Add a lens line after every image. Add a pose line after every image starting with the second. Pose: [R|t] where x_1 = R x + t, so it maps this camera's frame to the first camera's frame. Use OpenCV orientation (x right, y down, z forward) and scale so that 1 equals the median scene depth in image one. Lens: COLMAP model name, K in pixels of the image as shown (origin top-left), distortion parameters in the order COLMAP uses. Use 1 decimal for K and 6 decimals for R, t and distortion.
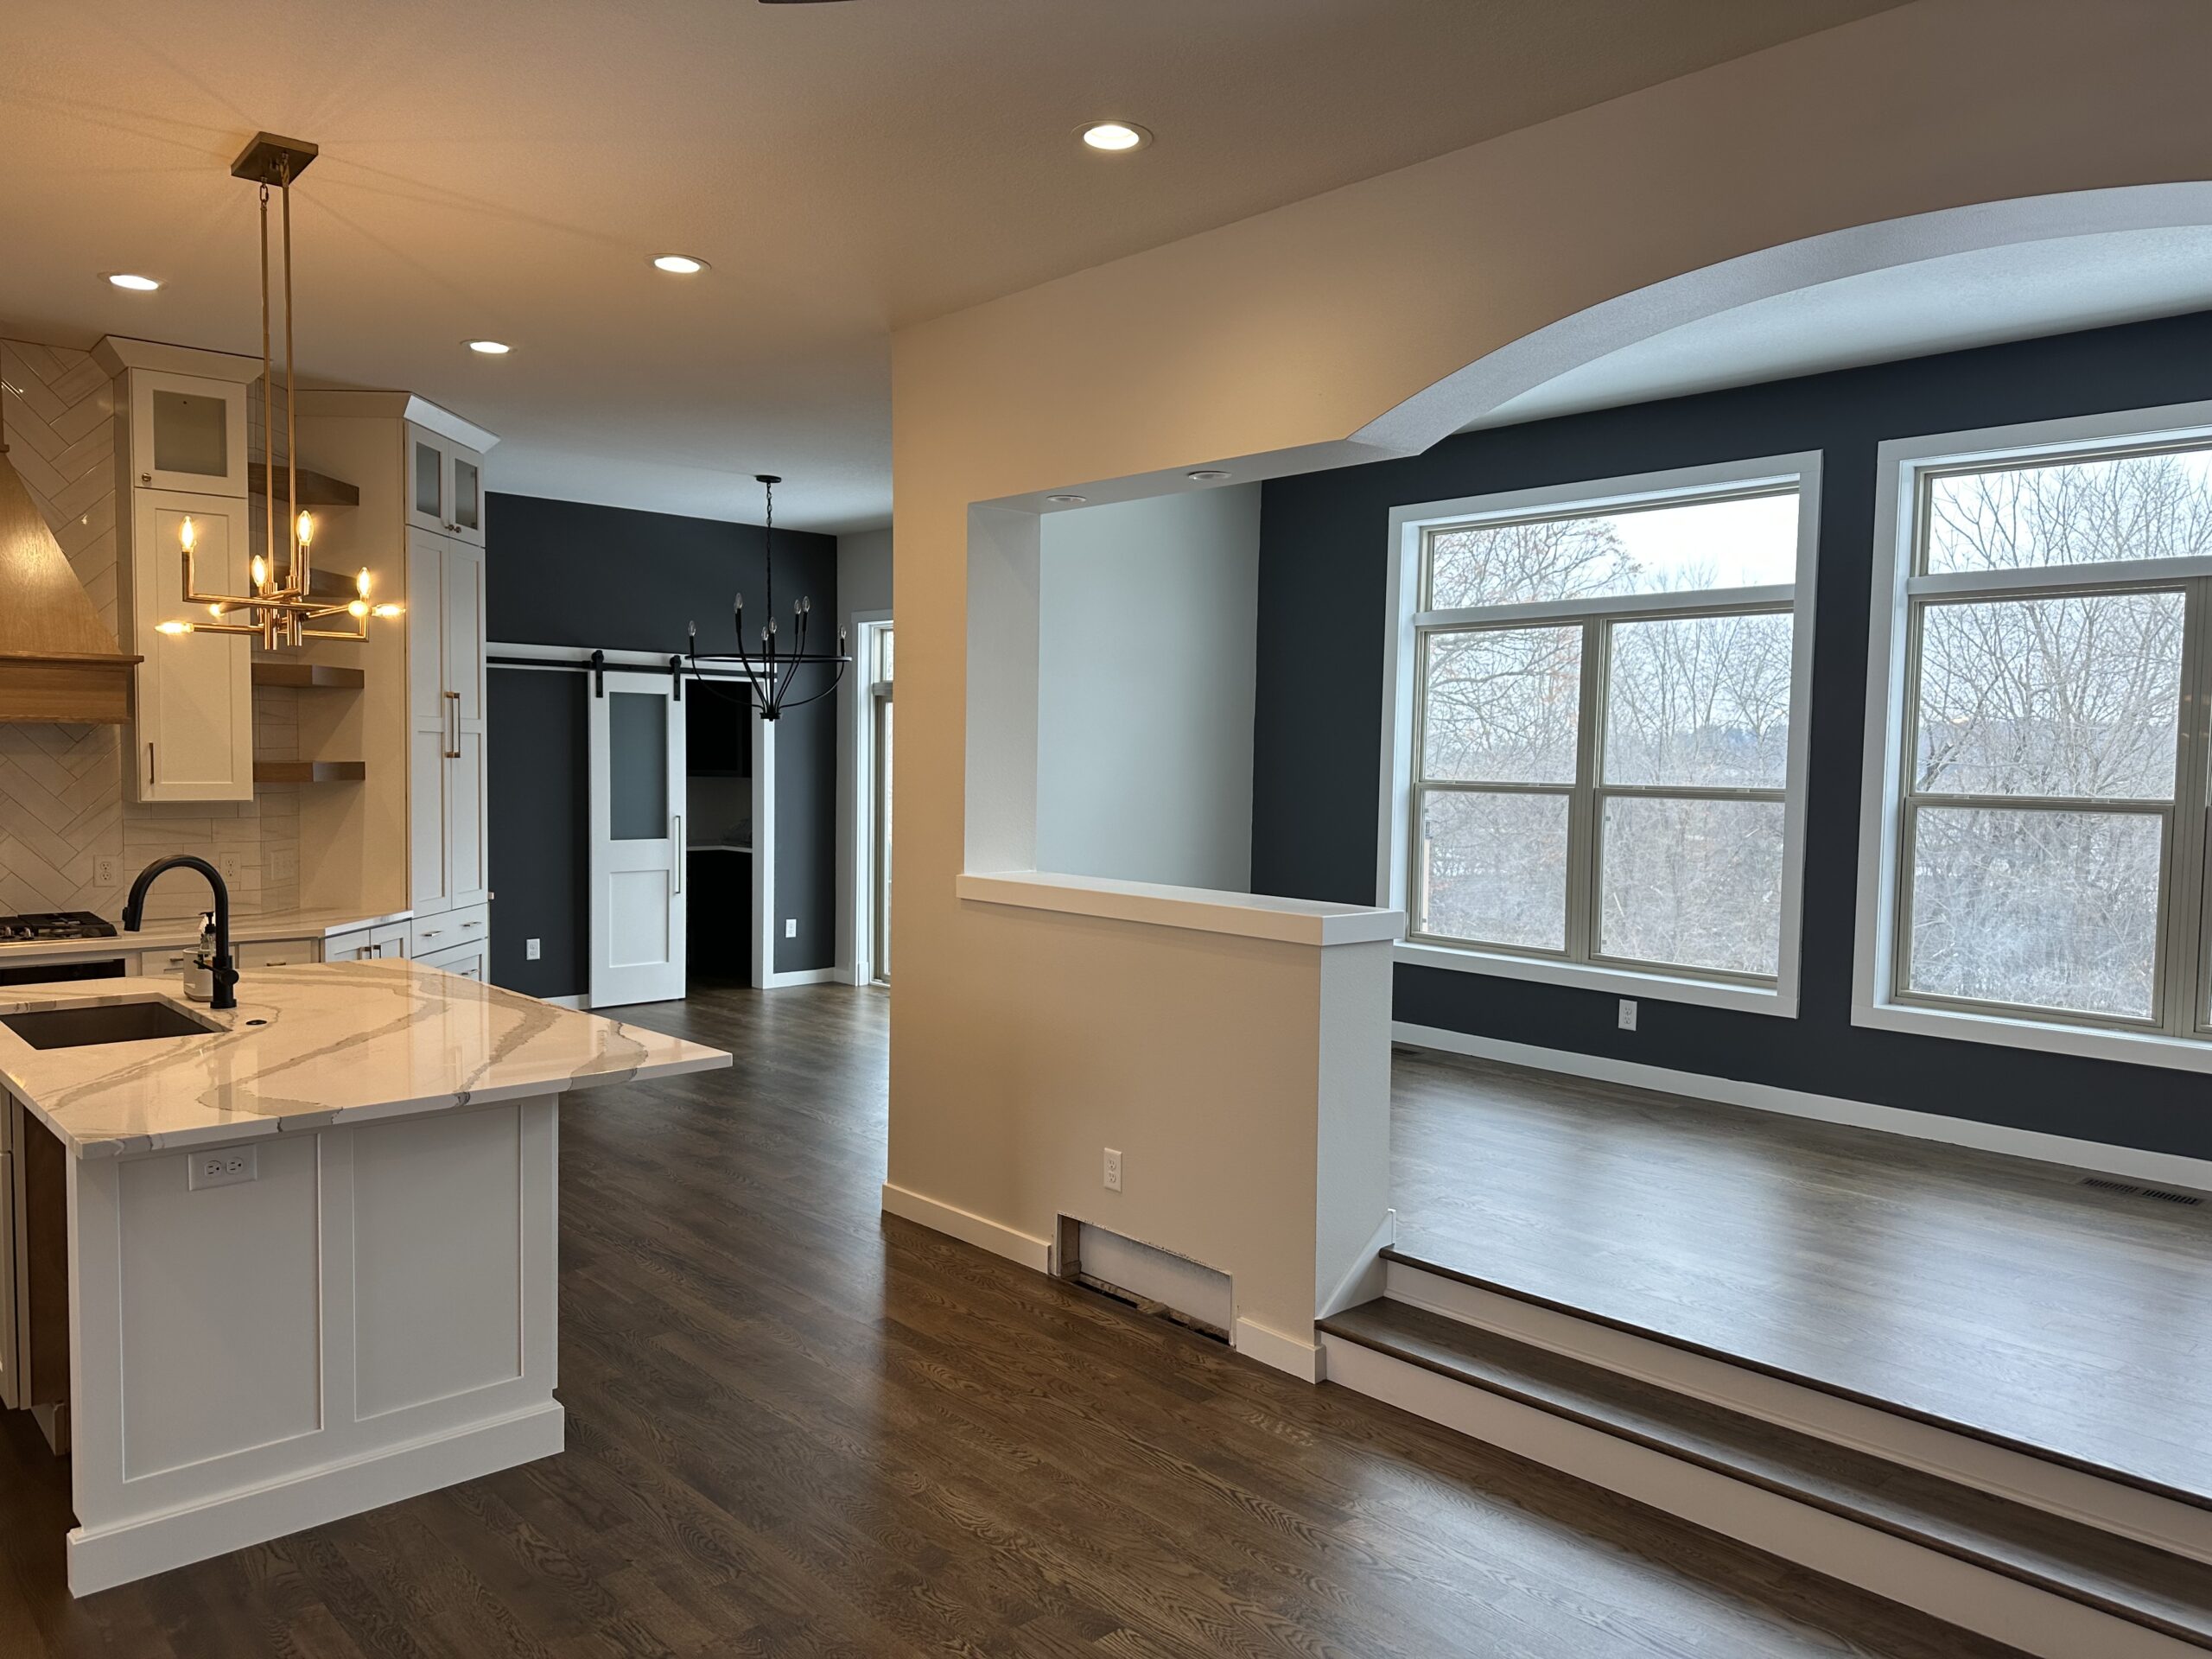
lens RADIAL K [[1574.8, 0, 1107.1], [0, 1574.8, 826.4], [0, 0, 1]] dist [0.001801, -0.000499]
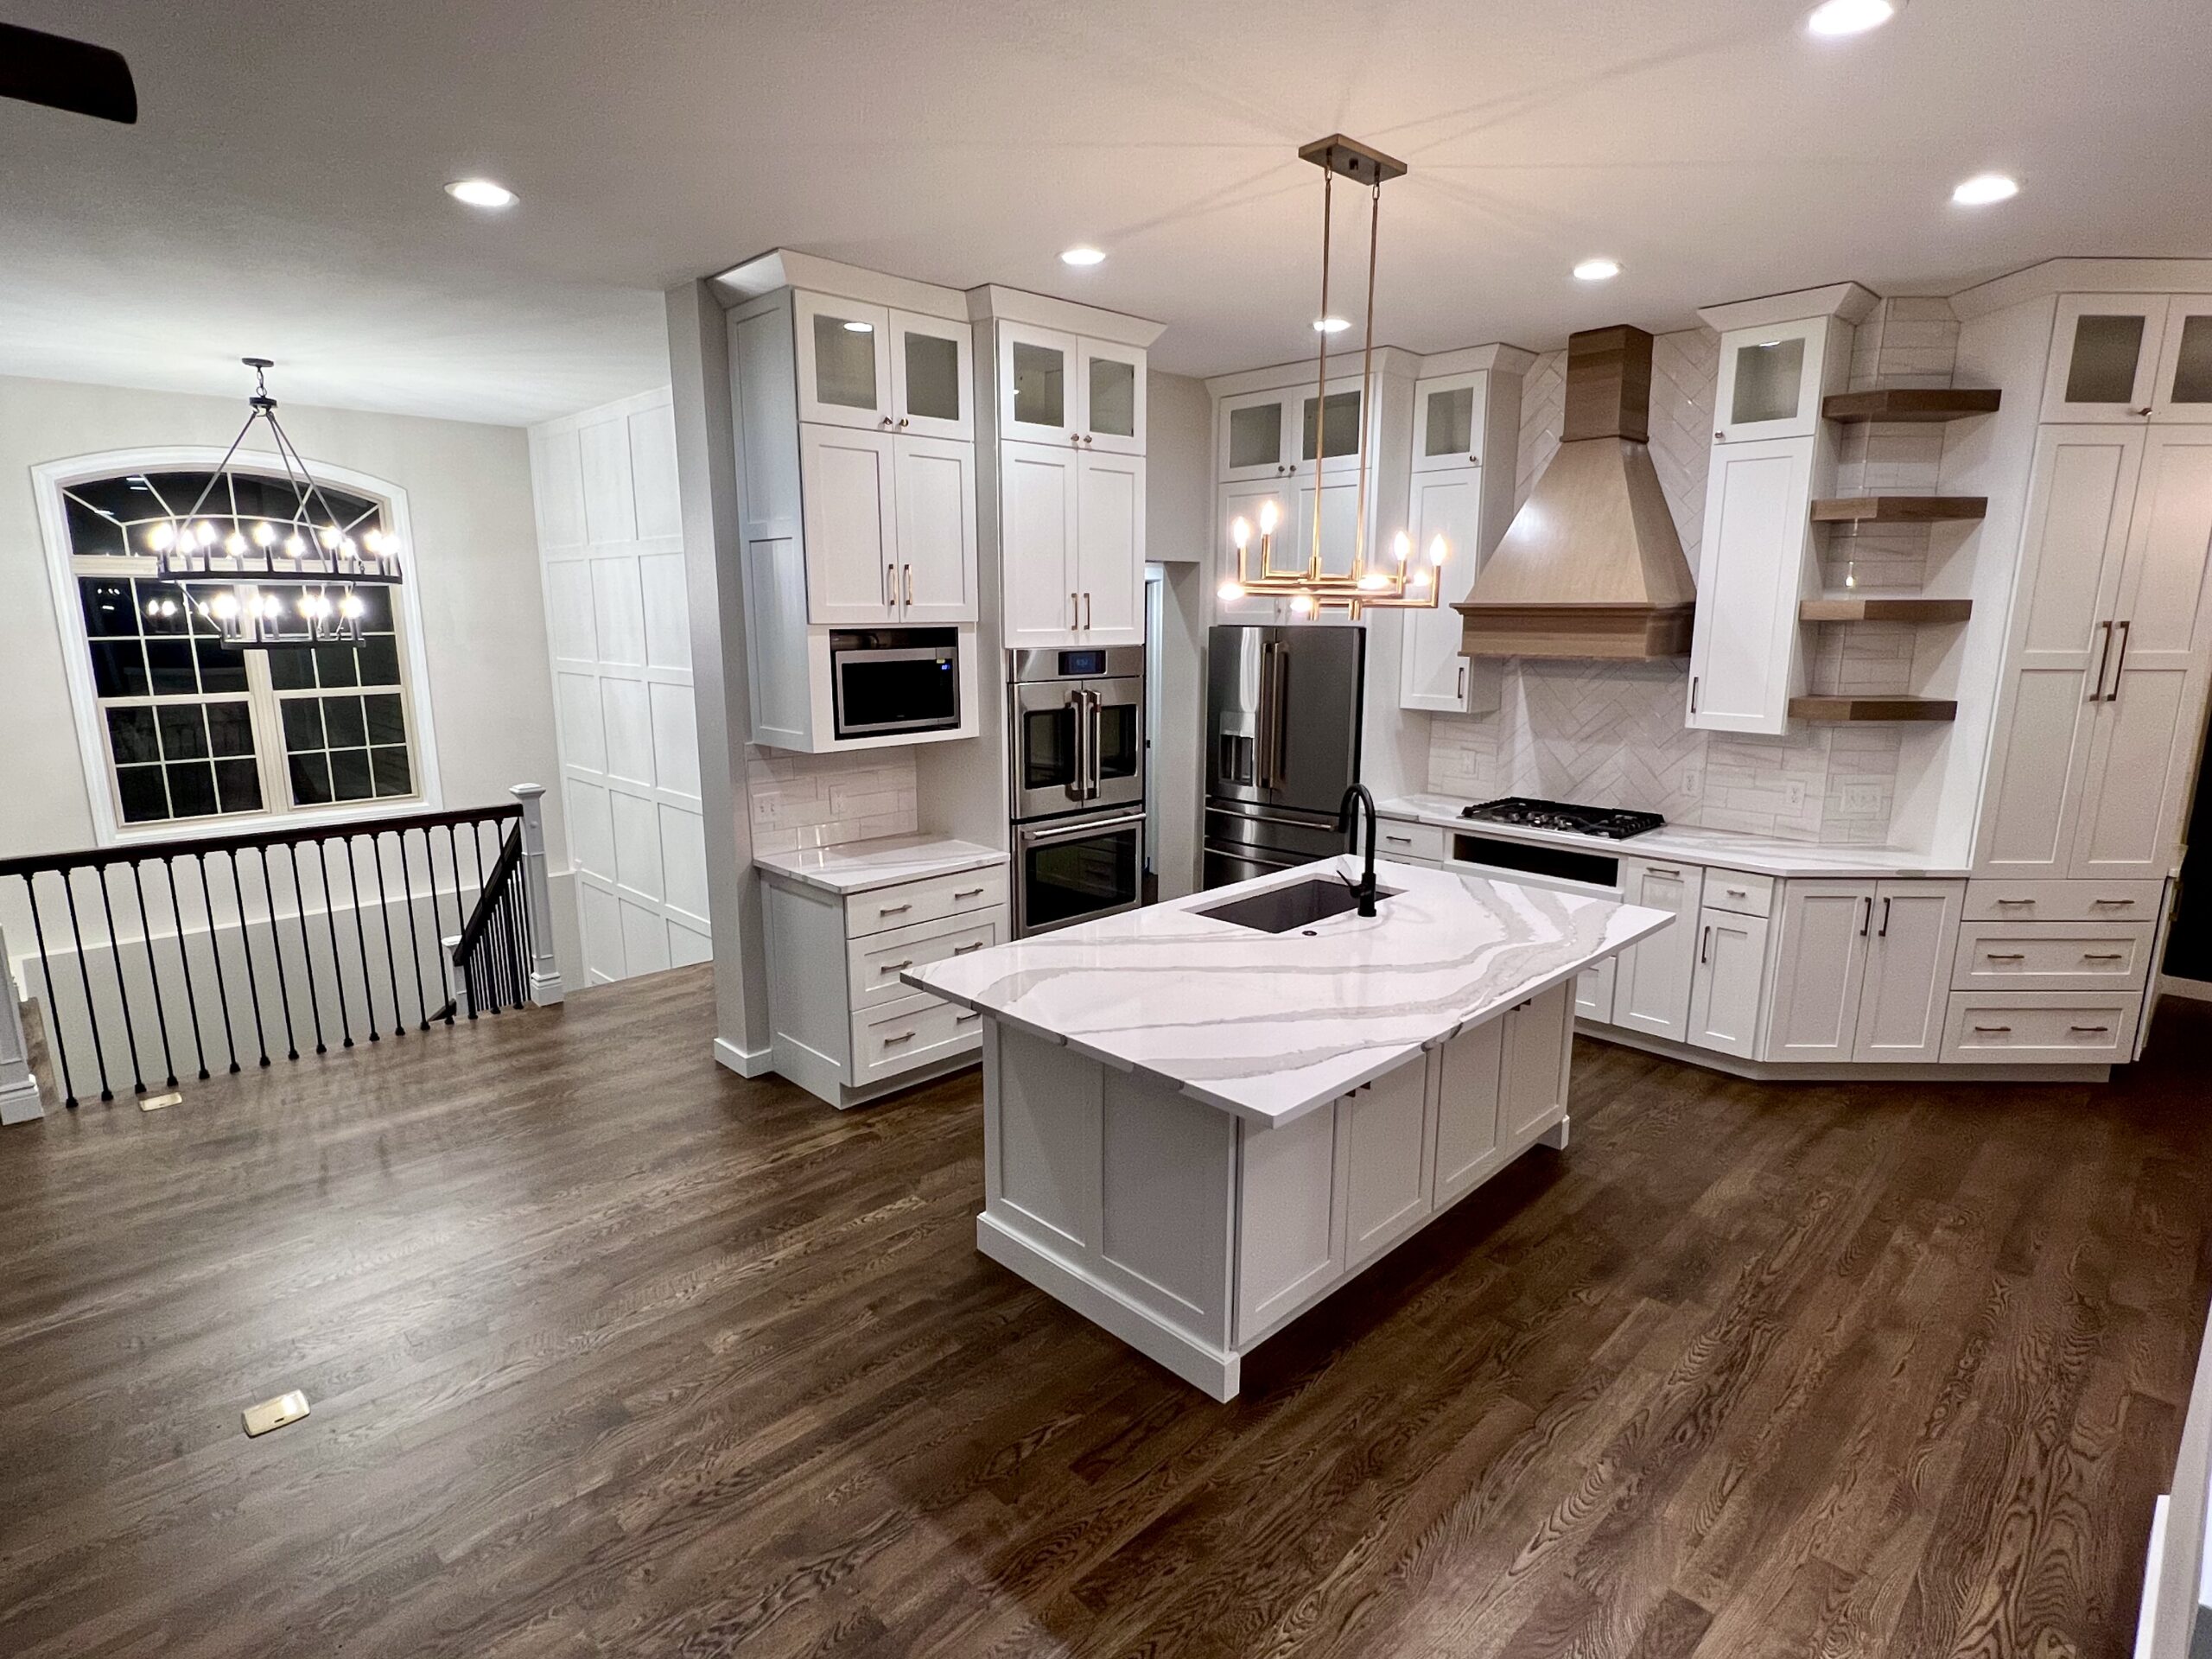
lens RADIAL K [[1139.9, 0, 1102.9], [0, 1139.9, 834.0], [0, 0, 1]] dist [-0.004735, -0.000681]
pose [[0.022778, 0.181425, -0.983141, 0.154824], [-0.043786, 0.982634, 0.180317, -0.052487], [0.998781, 0.038940, 0.030326, 0.405856]]
